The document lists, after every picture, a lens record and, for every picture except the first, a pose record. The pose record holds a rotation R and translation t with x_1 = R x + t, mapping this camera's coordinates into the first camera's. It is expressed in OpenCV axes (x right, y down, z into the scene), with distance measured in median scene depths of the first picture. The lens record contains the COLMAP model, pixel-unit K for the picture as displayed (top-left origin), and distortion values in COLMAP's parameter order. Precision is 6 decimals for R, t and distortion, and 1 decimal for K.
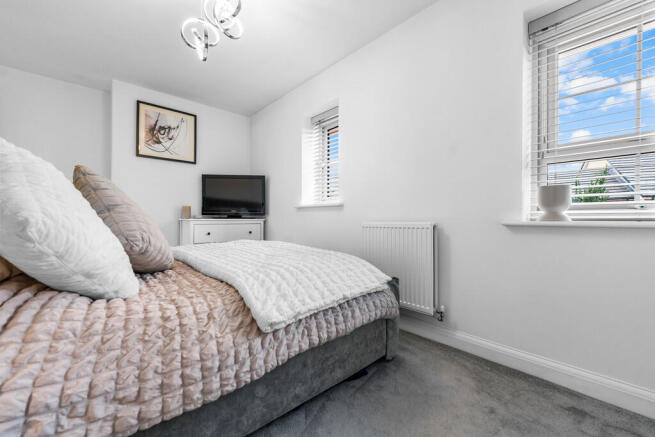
lens RADIAL K [[261.9, 0, 327.5], [0, 261.9, 218.5], [0, 0, 1]] dist [-0.008610, -0.000126]
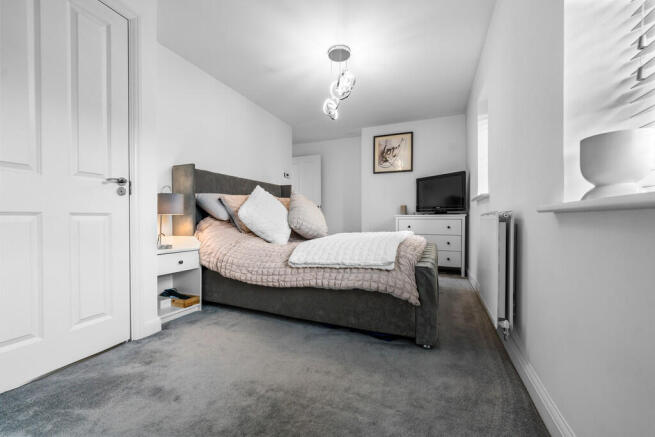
lens RADIAL K [[261.9, 0, 327.5], [0, 261.9, 218.5], [0, 0, 1]] dist [-0.008610, -0.000126]
pose [[0.423914, -0.004342, -0.905692, 0.503178], [0.005637, 0.999982, -0.002156, 0.019843], [0.905685, -0.004191, 0.423931, 0.113445]]
